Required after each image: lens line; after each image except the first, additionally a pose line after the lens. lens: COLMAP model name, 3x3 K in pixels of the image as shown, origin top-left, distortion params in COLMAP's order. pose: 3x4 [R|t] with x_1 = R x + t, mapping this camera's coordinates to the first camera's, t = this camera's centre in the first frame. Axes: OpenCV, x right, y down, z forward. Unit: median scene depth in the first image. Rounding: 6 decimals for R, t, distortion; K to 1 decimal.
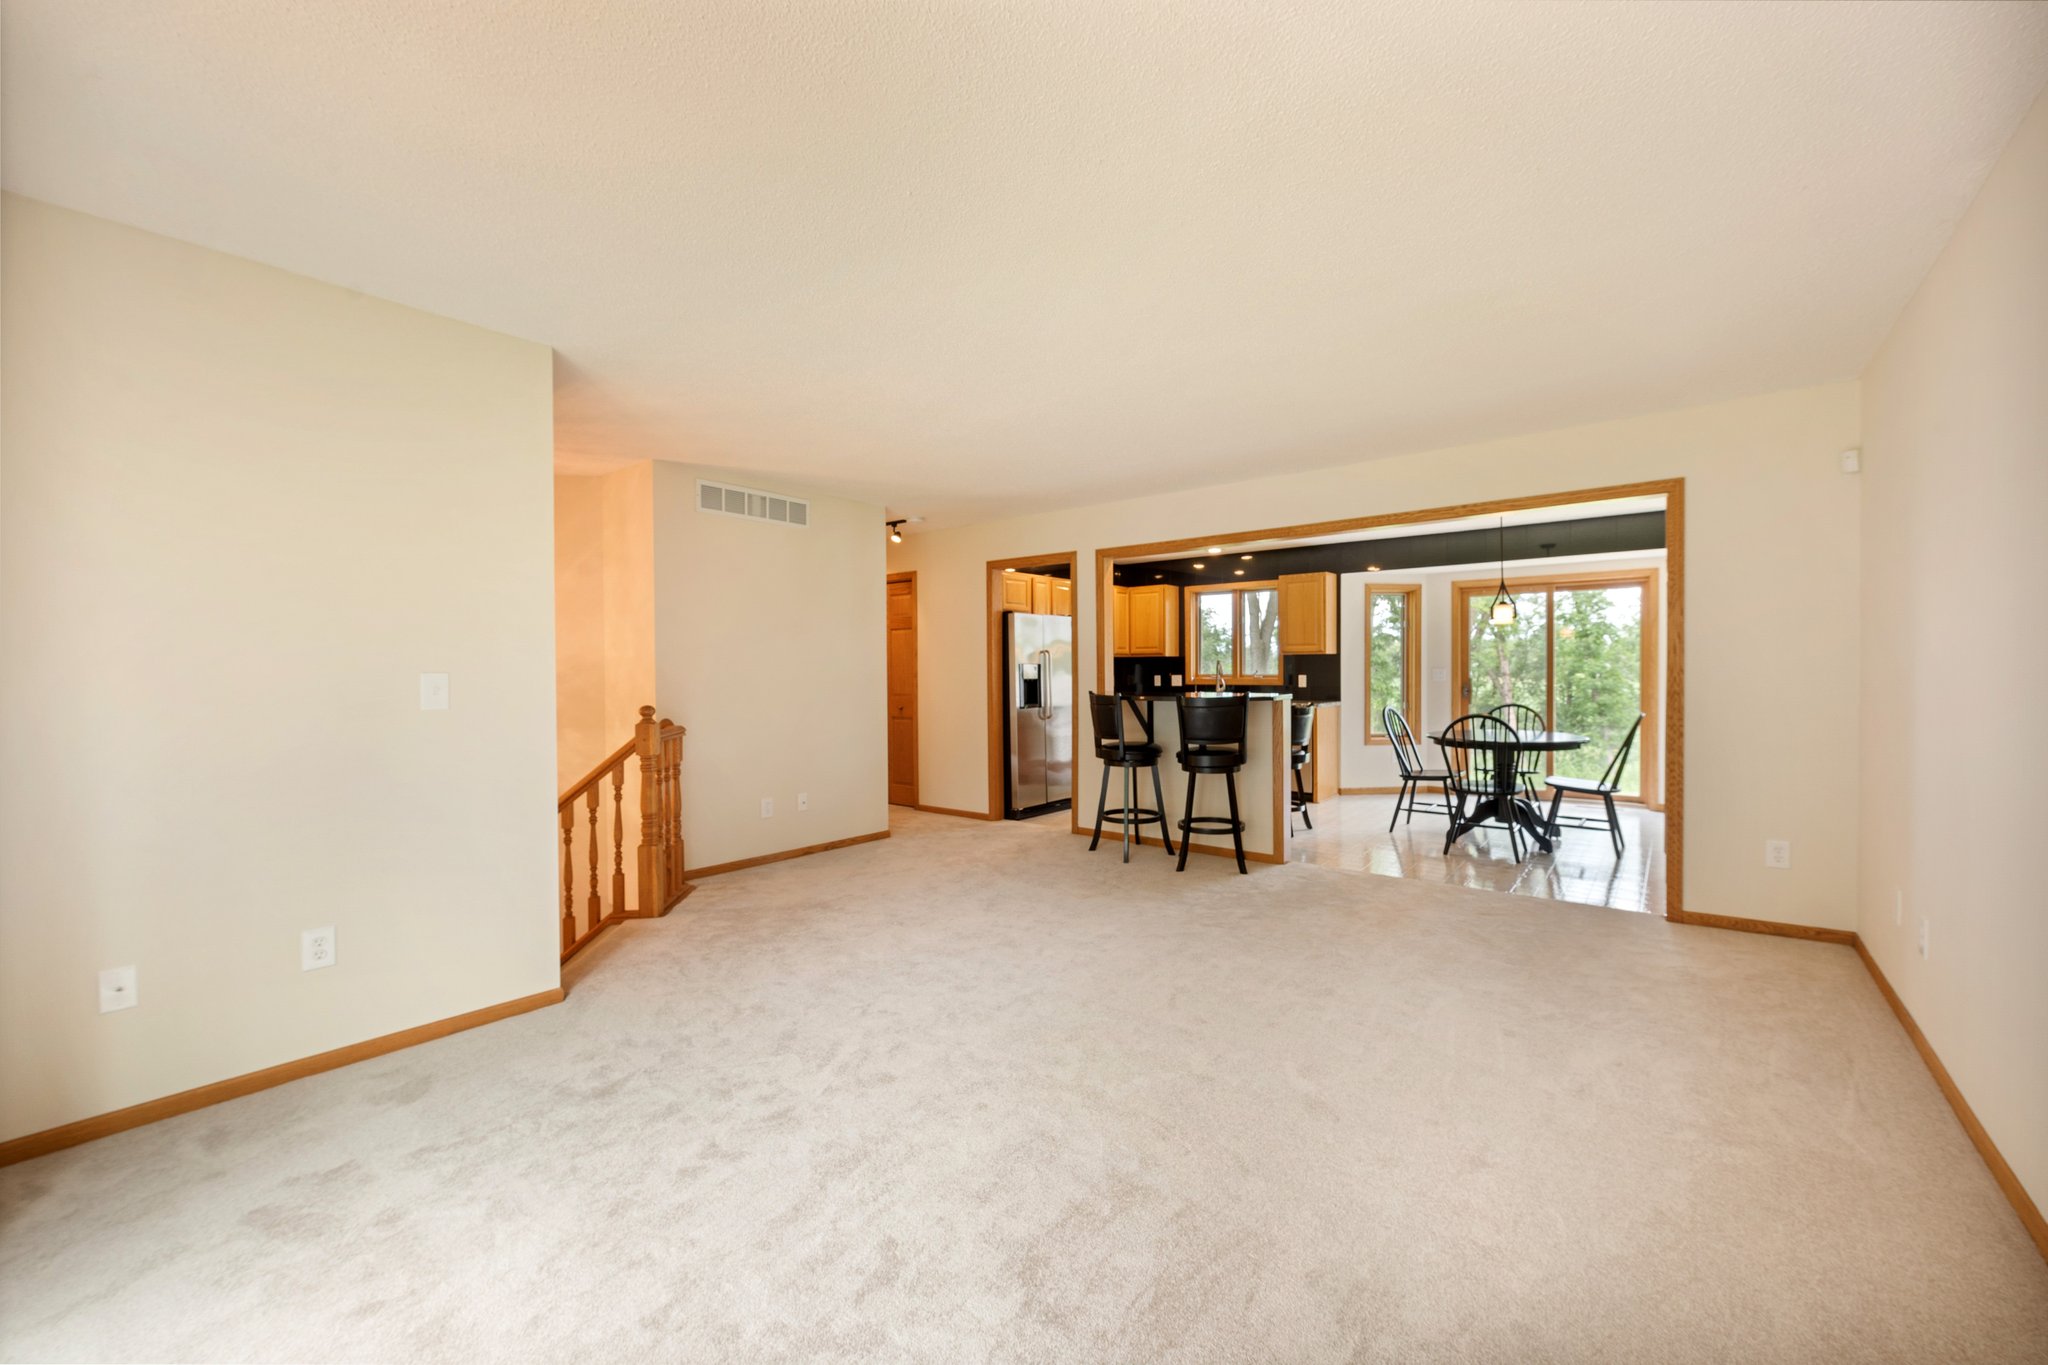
lens RADIAL K [[829.1, 0, 1019.1], [0, 829.1, 682.5], [0, 0, 1]] dist [0.007942, -0.002286]
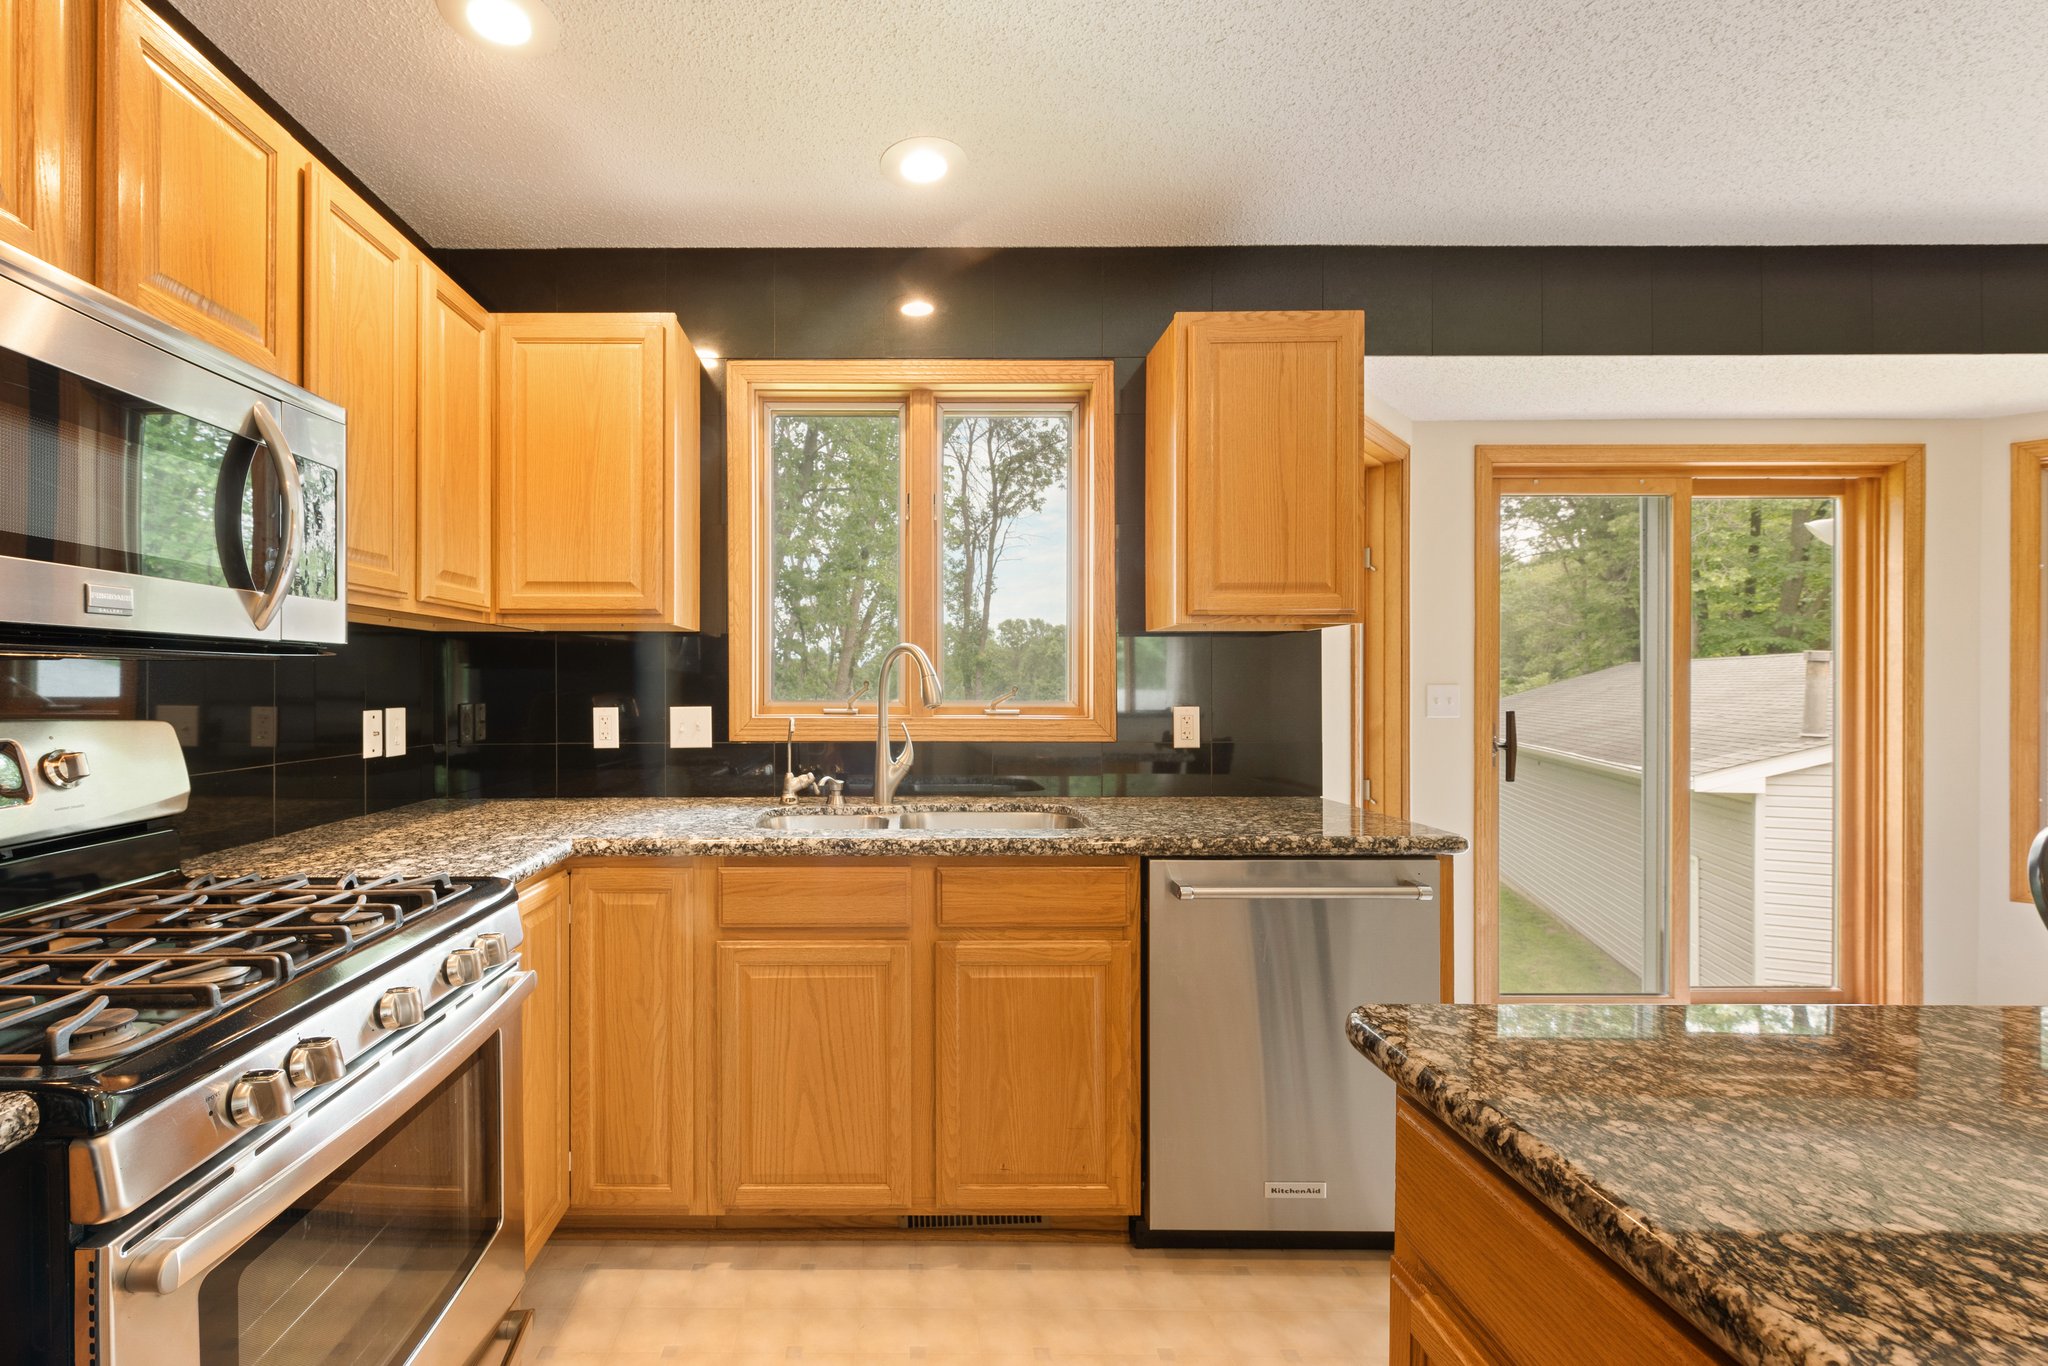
lens RADIAL K [[865.1, 0, 890.0], [0, 865.1, 690.6], [0, 0, 1]] dist [-0.002738, -0.000294]
pose [[0.784970, 0.002698, 0.619528, 0.100517], [0.005337, 0.999924, -0.011117, -0.013861], [-0.619510, 0.012033, 0.784896, 1.019139]]
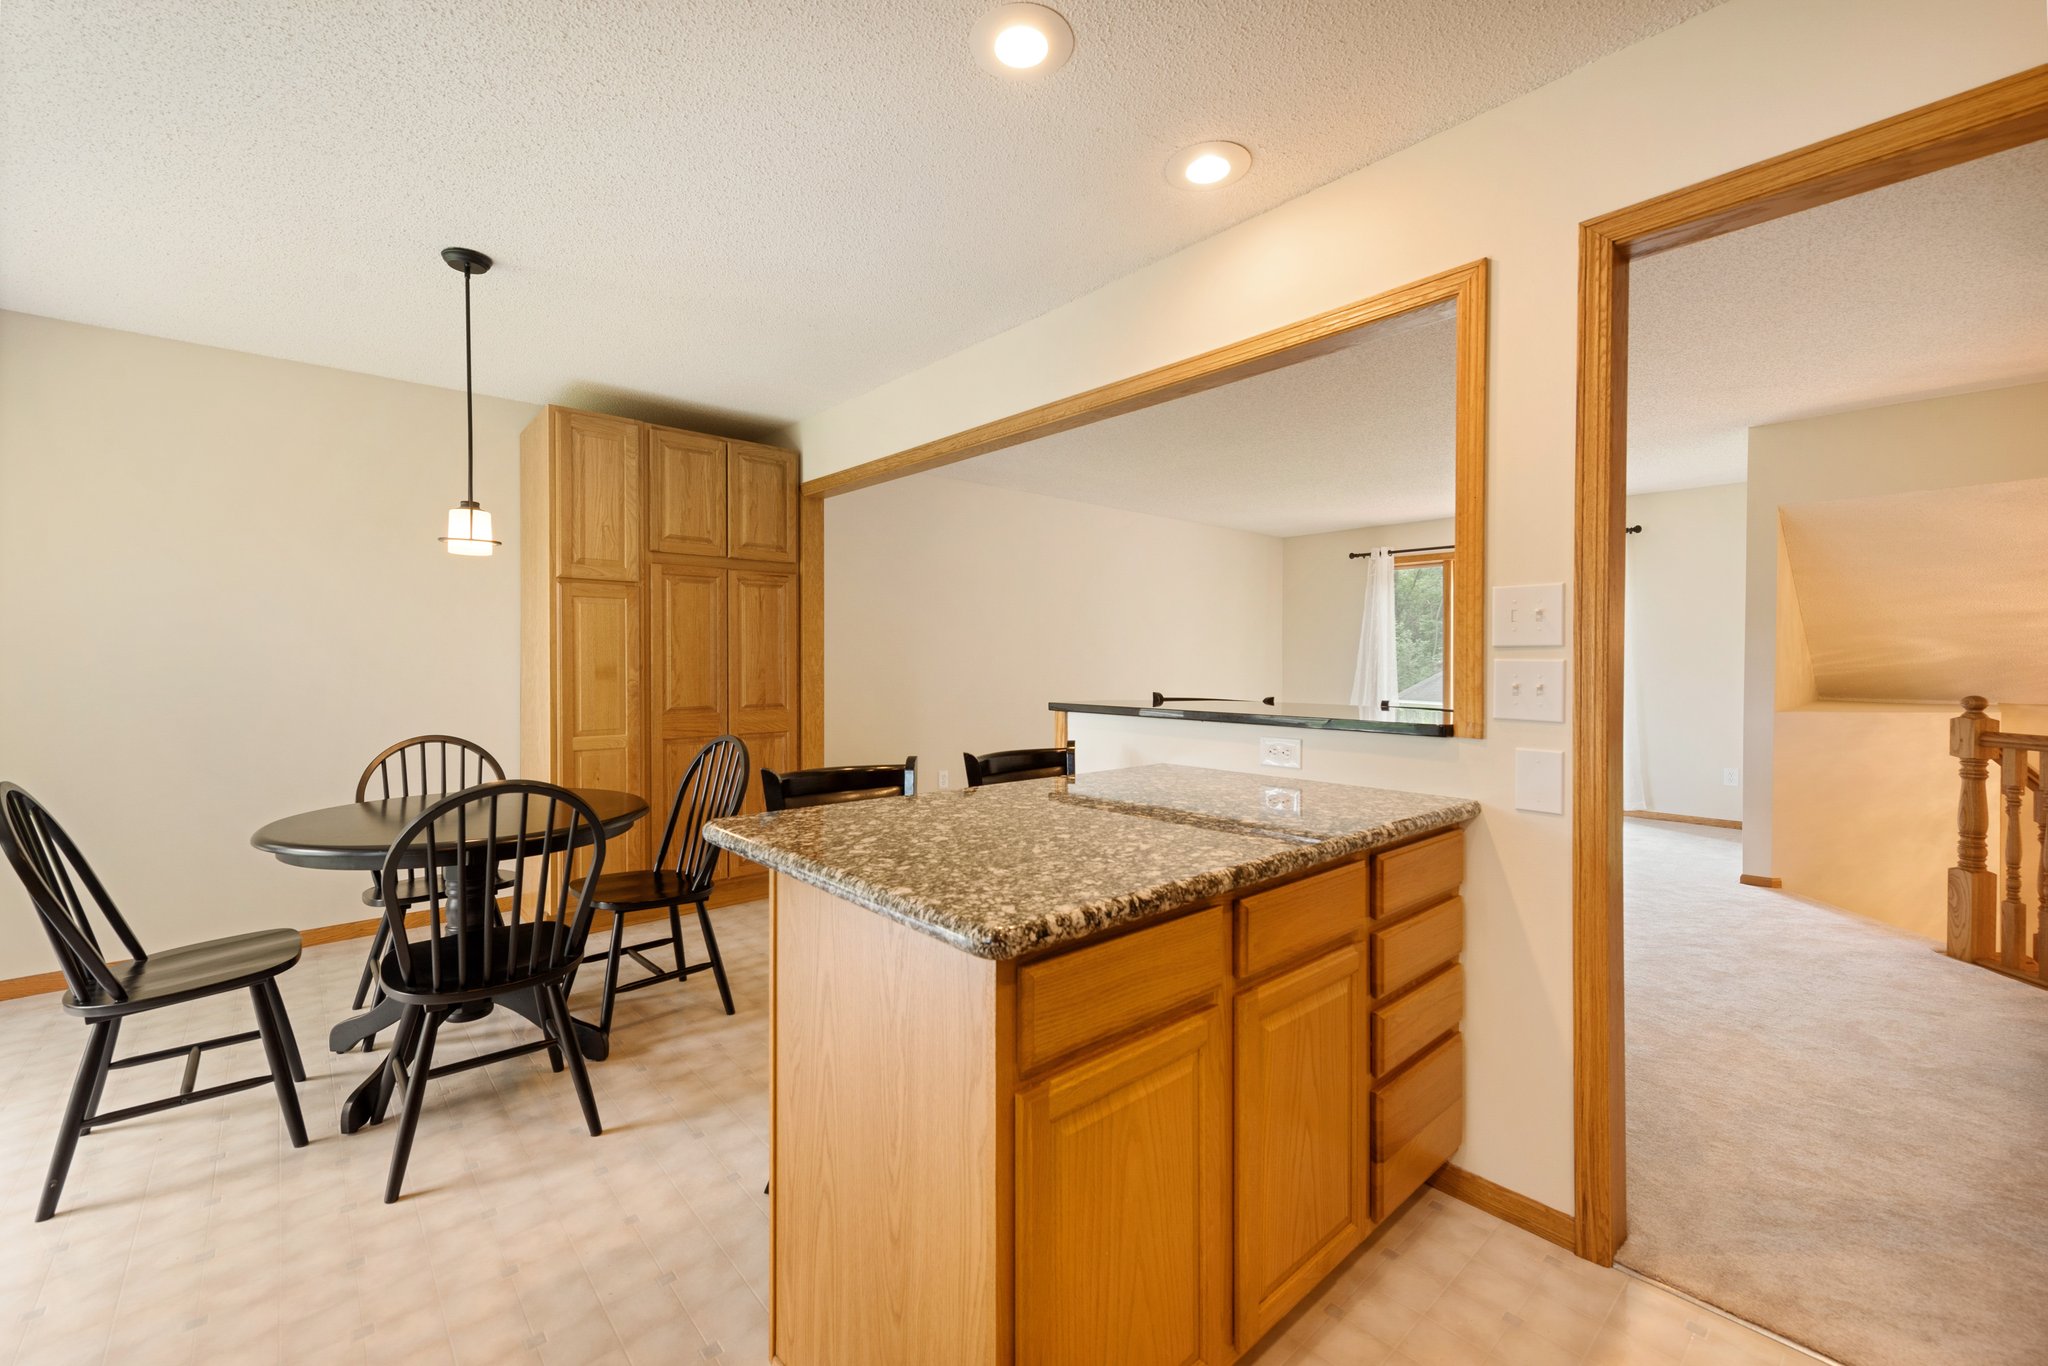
lens RADIAL K [[829.1, 0, 1018.6], [0, 829.1, 665.9], [0, 0, 1]] dist [0.007942, -0.002286]
pose [[-0.985154, 0.004789, 0.171605, 0.201767], [0.009107, 0.999661, 0.024387, -0.017991], [-0.171430, 0.025588, -0.984864, 1.213928]]
